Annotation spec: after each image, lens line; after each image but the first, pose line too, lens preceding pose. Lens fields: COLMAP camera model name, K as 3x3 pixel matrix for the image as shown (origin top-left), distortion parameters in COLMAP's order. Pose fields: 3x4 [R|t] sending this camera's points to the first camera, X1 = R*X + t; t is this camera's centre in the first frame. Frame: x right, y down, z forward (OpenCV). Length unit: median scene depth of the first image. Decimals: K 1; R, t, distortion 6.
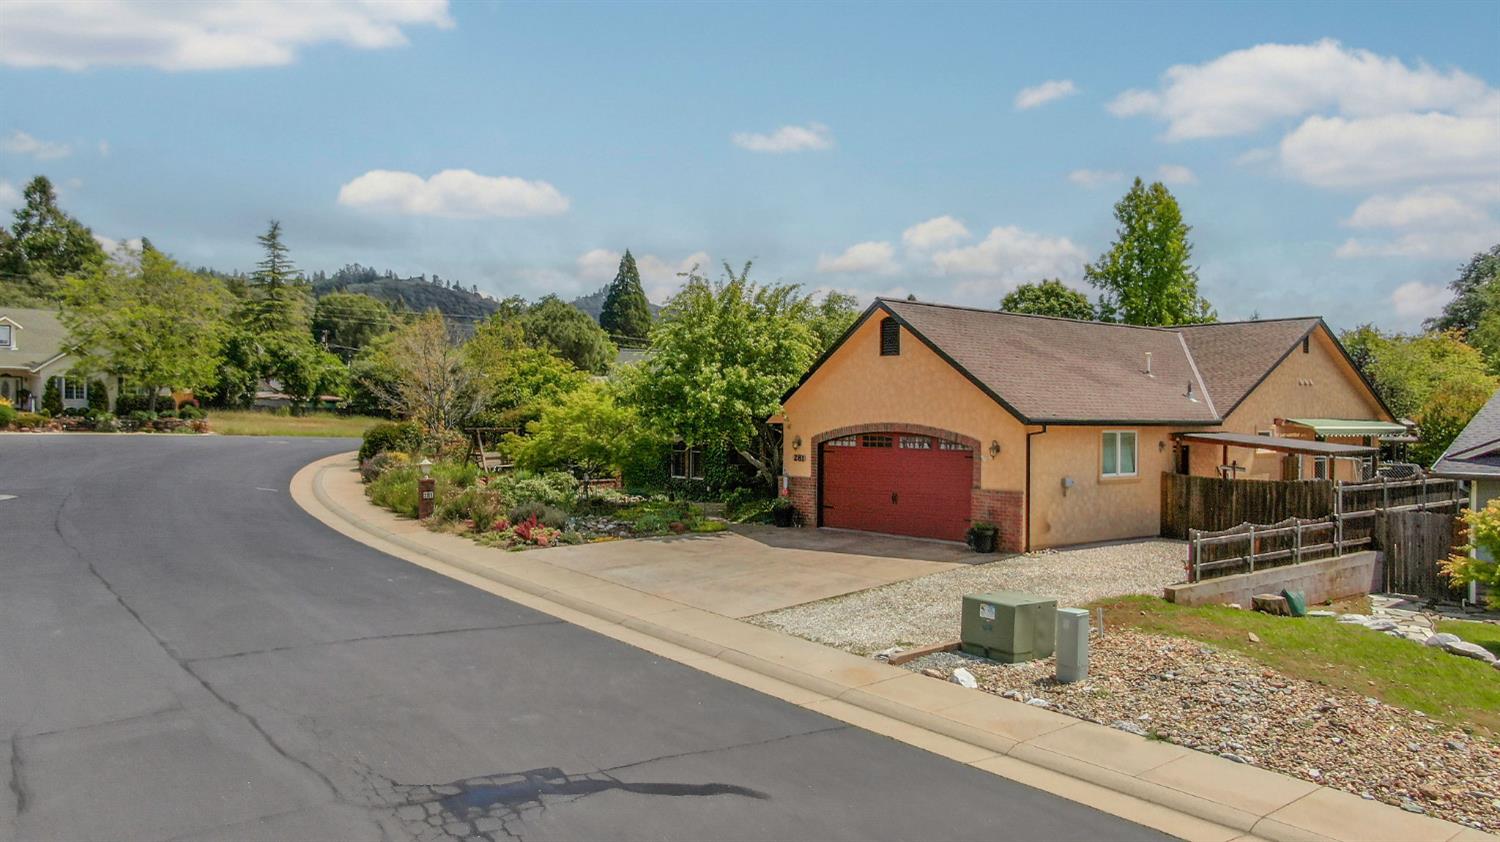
lens RADIAL K [[1051.2, 0, 750.0], [0, 1051.2, 421.0], [0, 0, 1]] dist [0.002205, -0.000677]
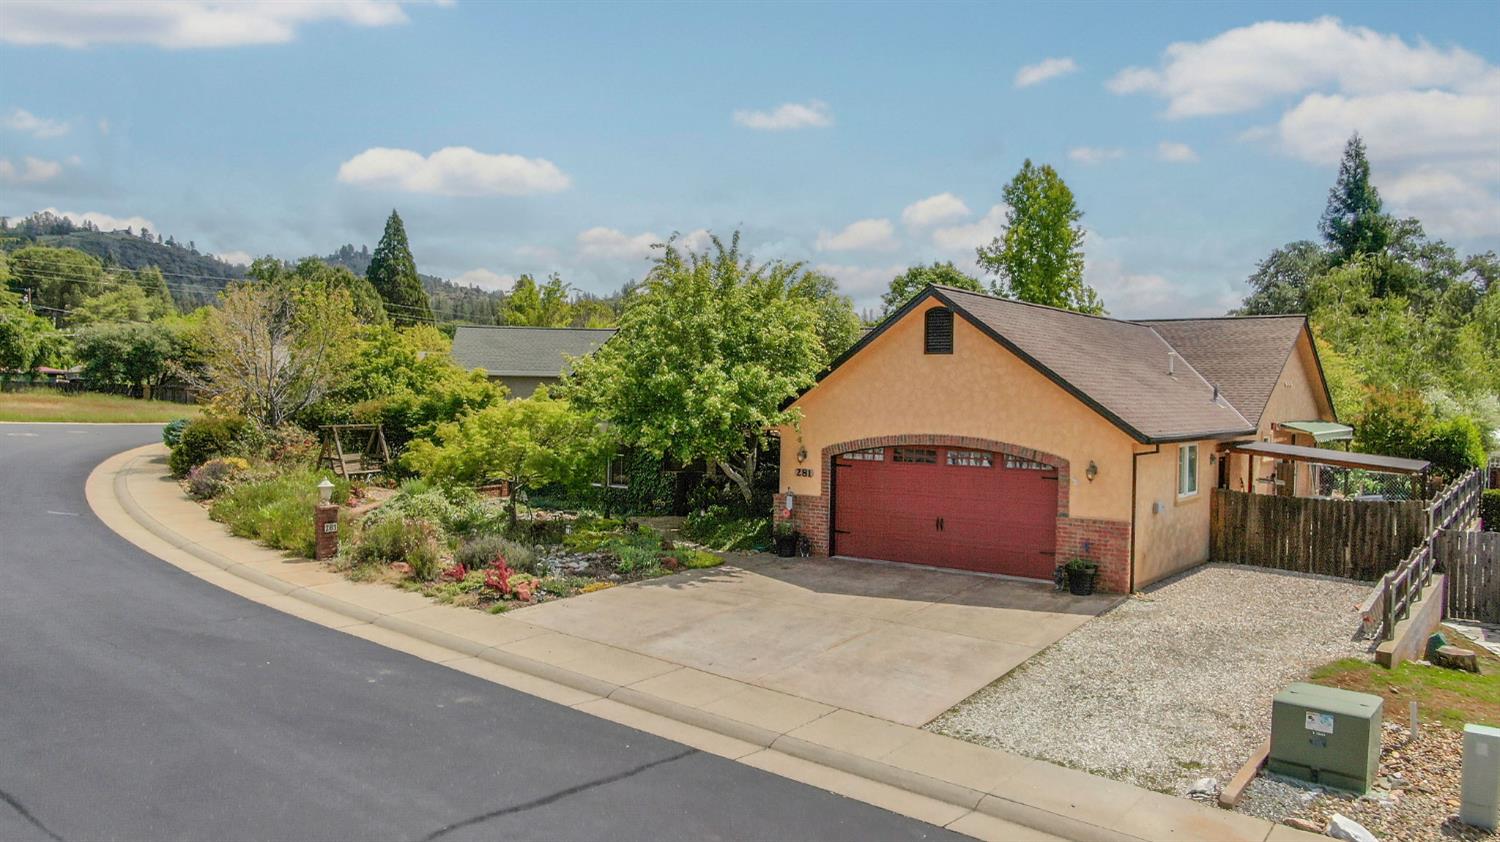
lens RADIAL K [[1063.8, 0, 750.0], [0, 1063.8, 421.0], [0, 0, 1]] dist [-0.001245, -0.008090]
pose [[0.975607, 0.001132, 0.219520, -0.181179], [-0.006477, 0.999700, 0.023630, -0.025700], [-0.219427, -0.024476, 0.975322, 0.194217]]
